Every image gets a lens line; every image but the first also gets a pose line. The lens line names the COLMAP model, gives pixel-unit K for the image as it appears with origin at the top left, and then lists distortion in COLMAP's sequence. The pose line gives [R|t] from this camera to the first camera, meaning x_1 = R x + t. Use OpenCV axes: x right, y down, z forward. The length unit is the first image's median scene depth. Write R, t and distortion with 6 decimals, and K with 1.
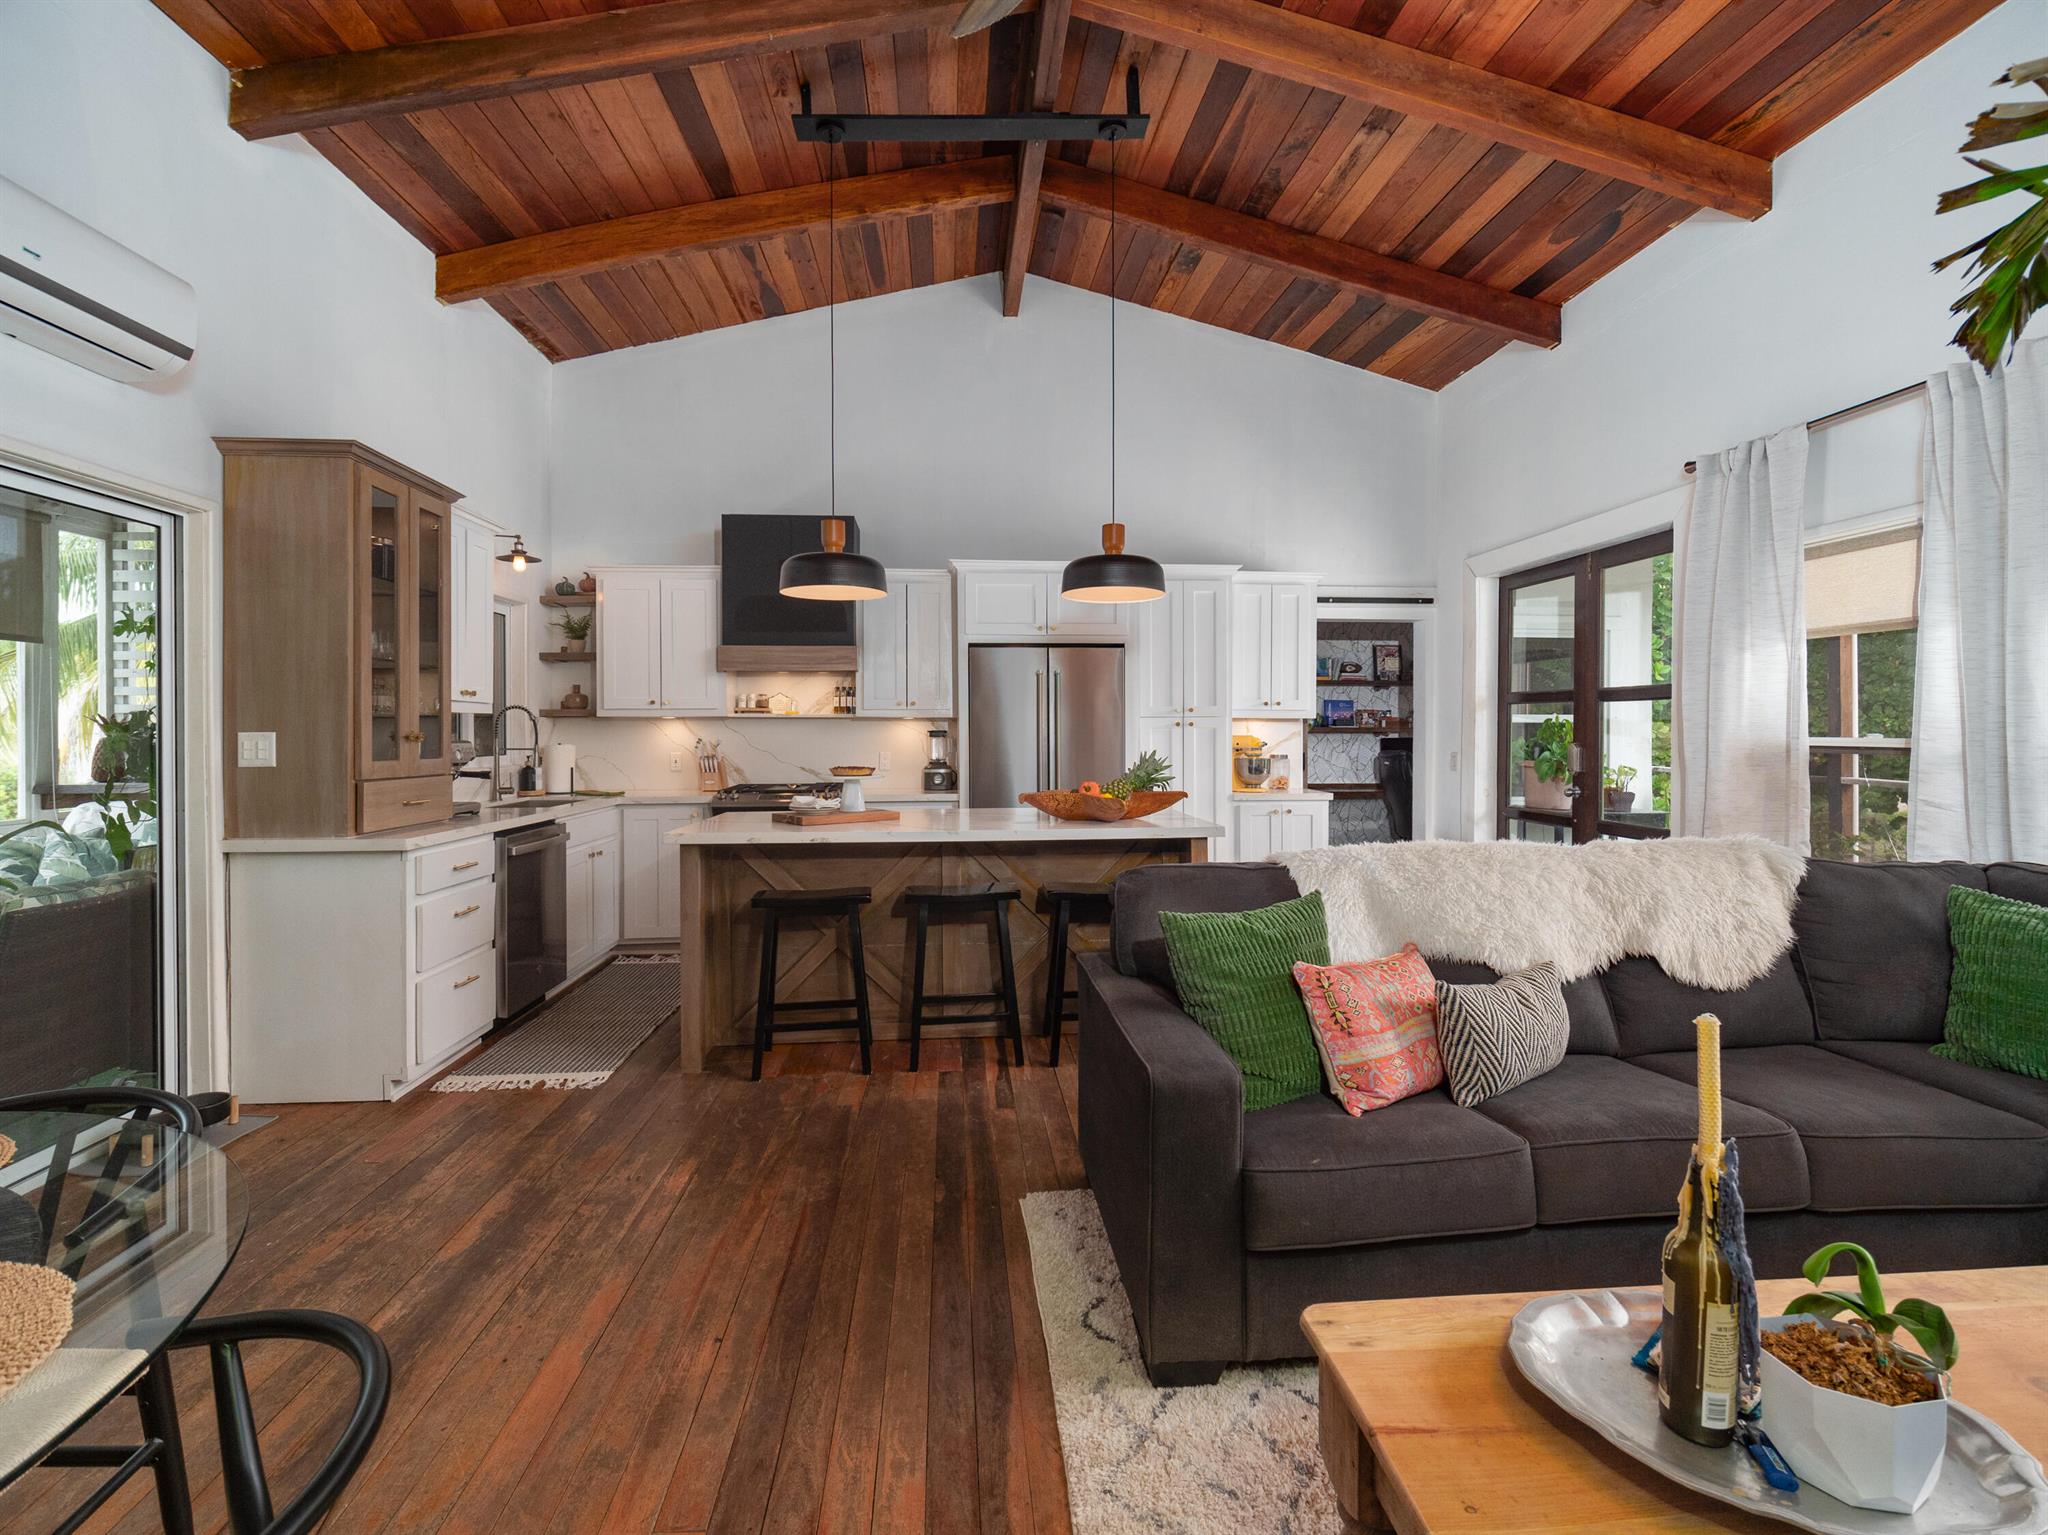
lens RADIAL K [[917.4, 0, 1018.8], [0, 917.4, 744.8], [0, 0, 1]] dist [-0.000251, -0.000420]
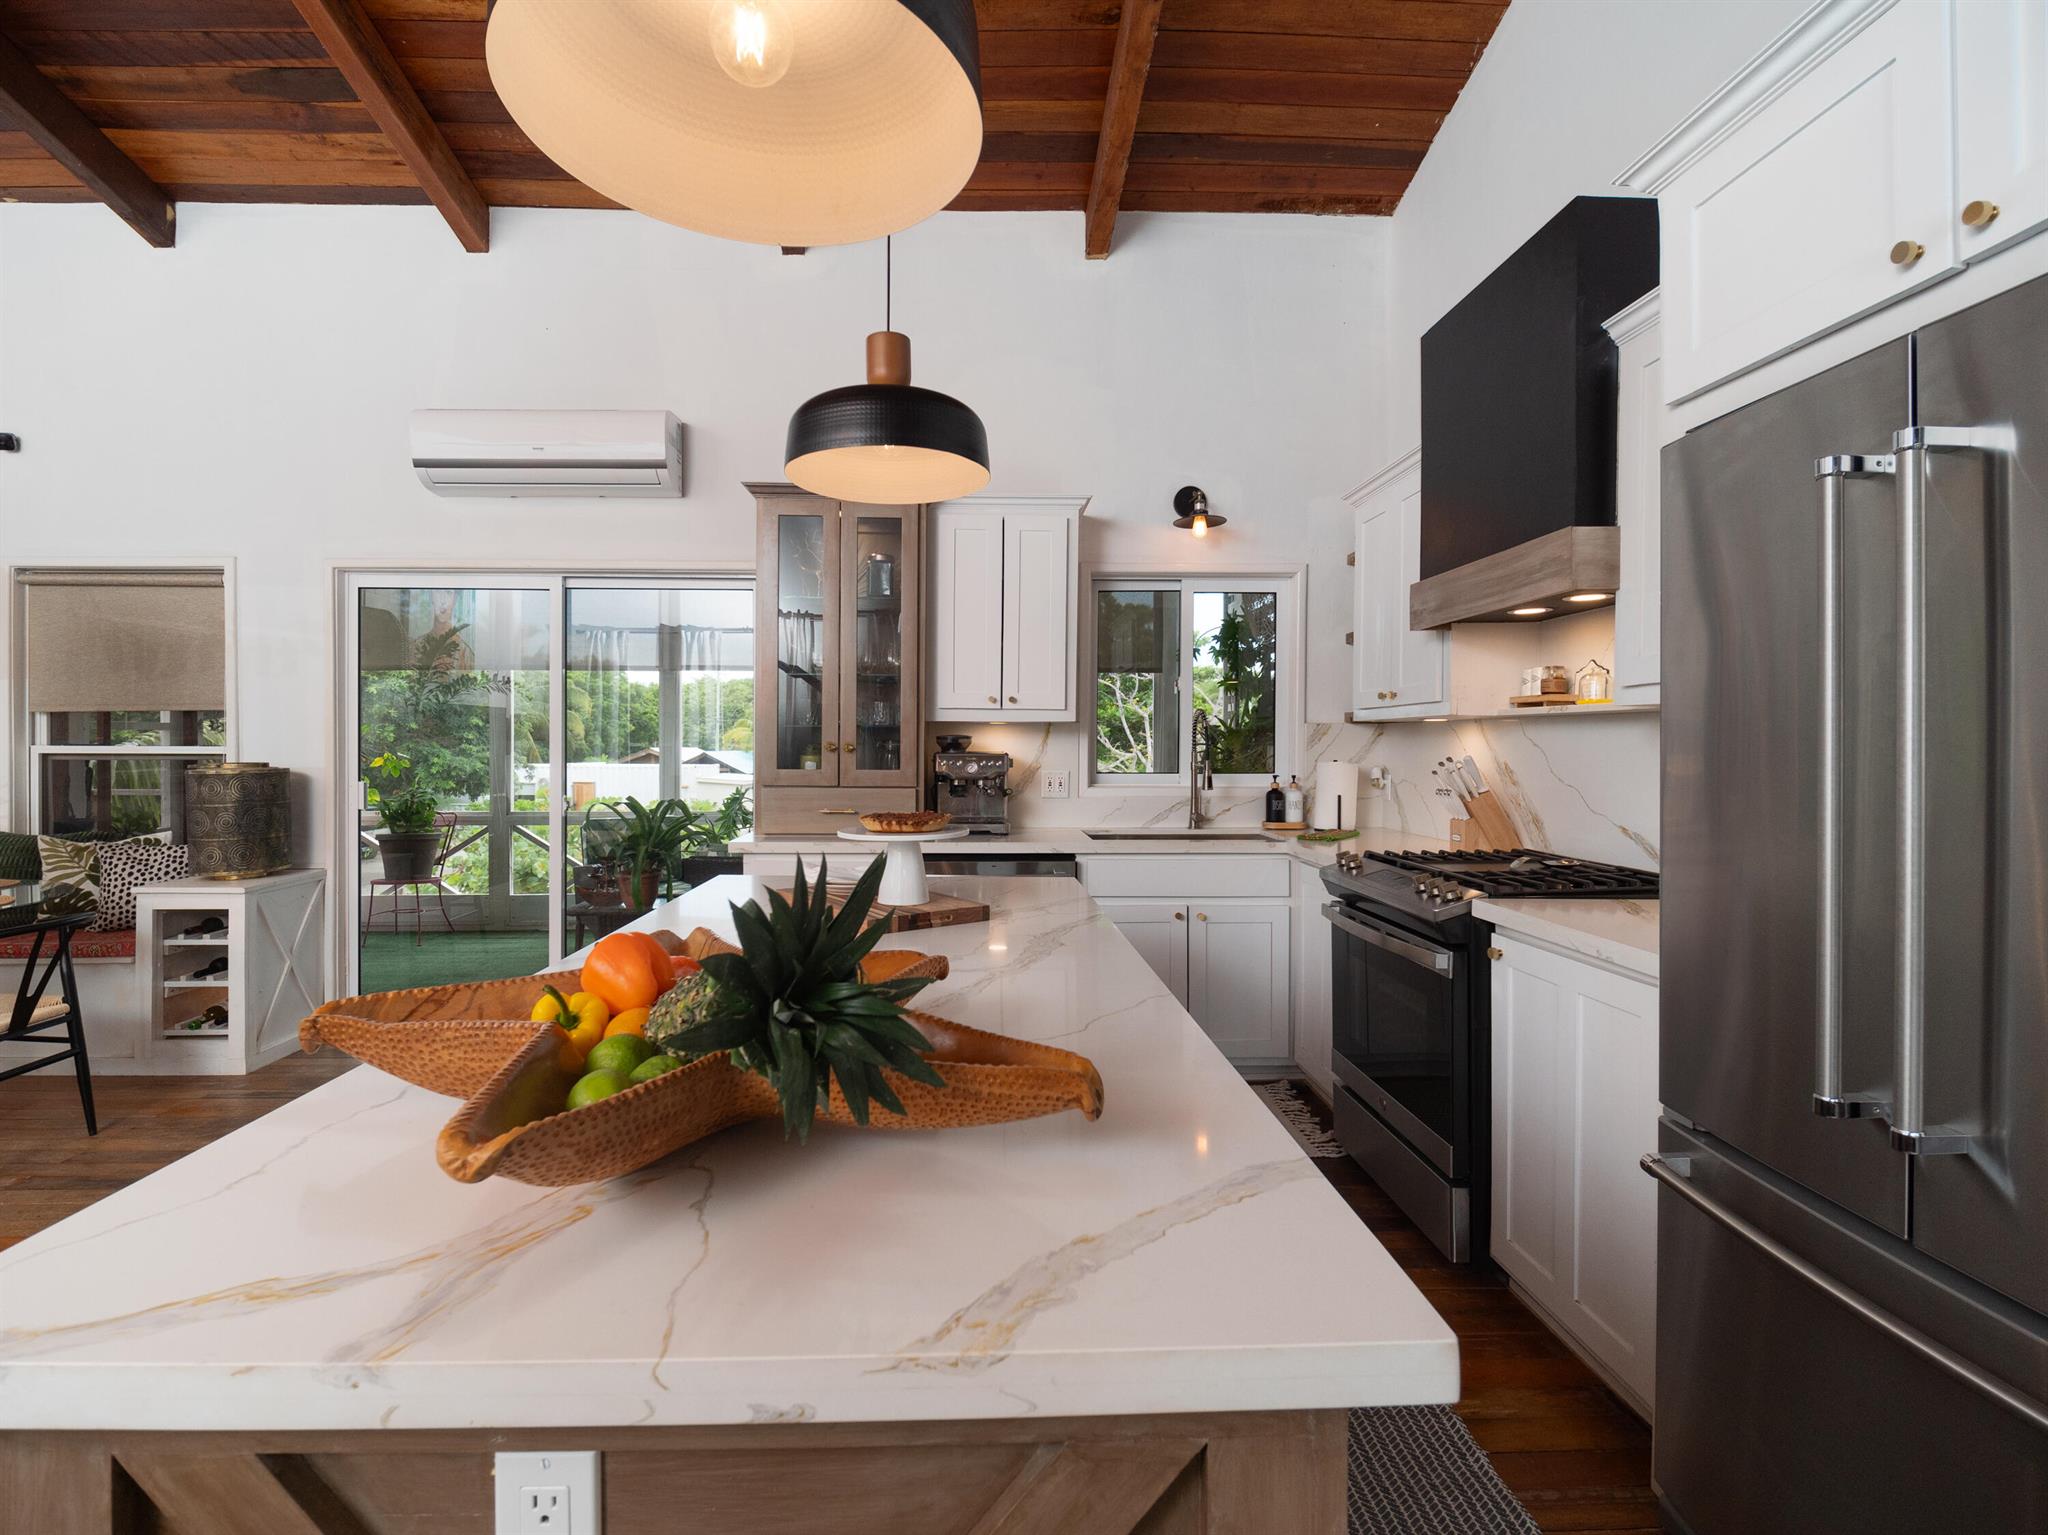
lens RADIAL K [[949.3, 0, 998.9], [0, 949.3, 744.7], [0, 0, 1]] dist [0.011728, -0.011185]
pose [[-0.049026, 0.003378, -0.998792, 0.236819], [-0.016871, 0.999849, 0.004210, -0.011535], [0.998655, 0.017057, -0.048962, 0.759881]]
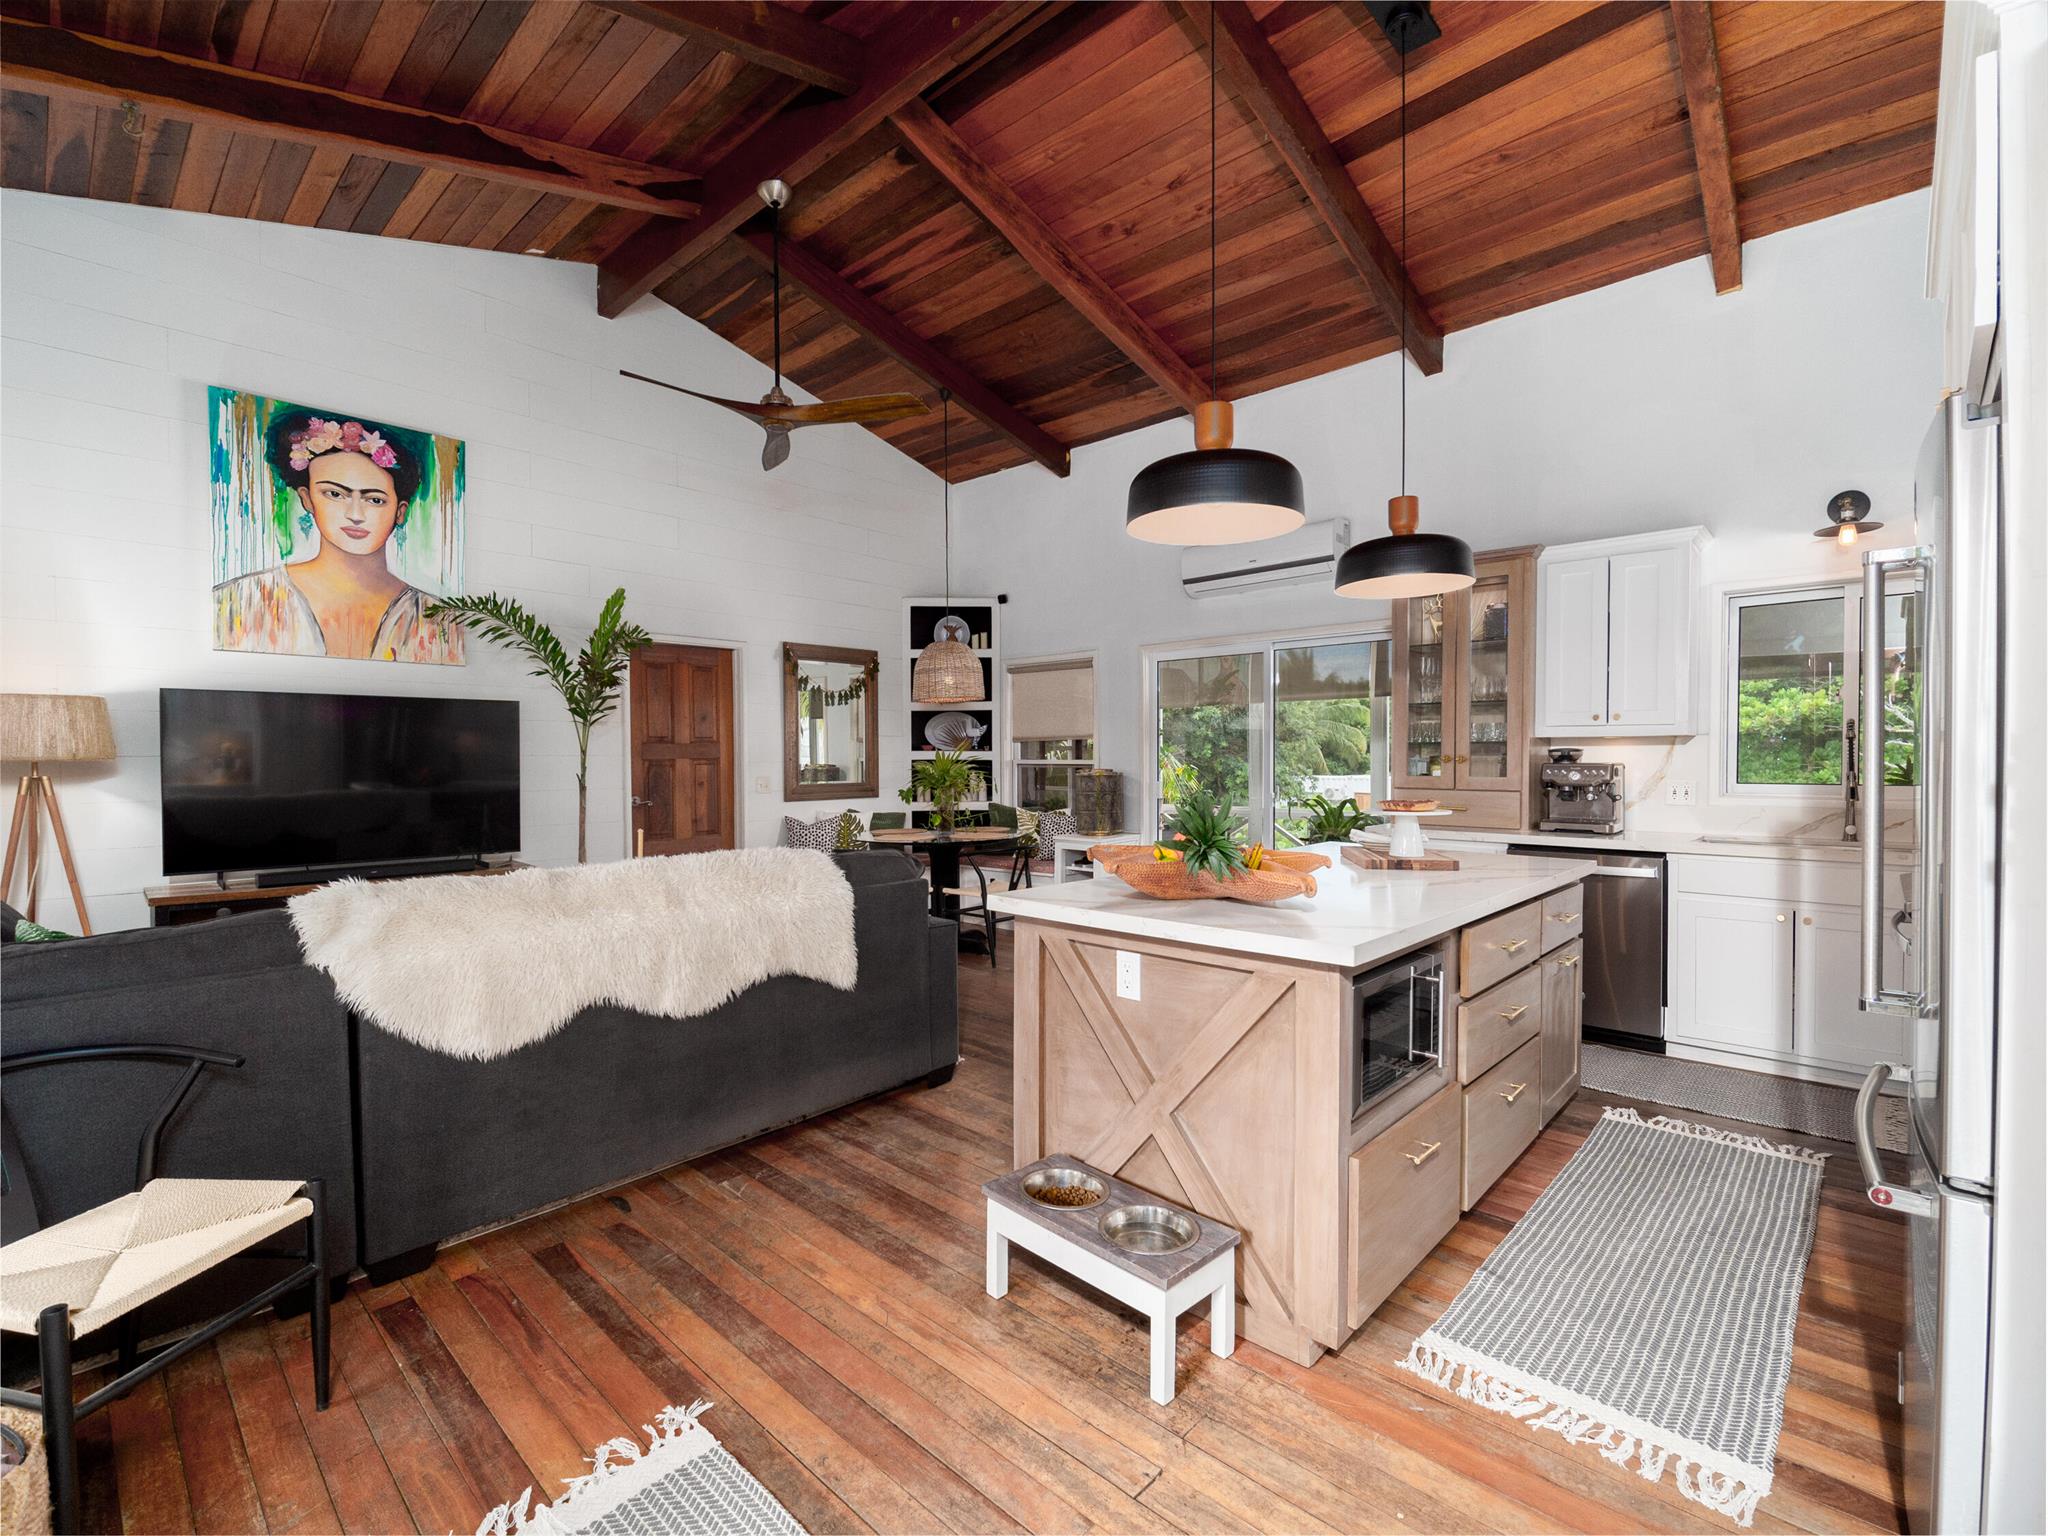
lens RADIAL K [[931.0, 0, 1023.9], [0, 931.0, 774.5], [0, 0, 1]] dist [0.000418, -0.001301]
pose [[-0.738437, 0.016879, -0.674111, 0.429379], [-0.005464, 0.999504, 0.031011, -0.014754], [0.674300, 0.026583, -0.737978, 0.972589]]
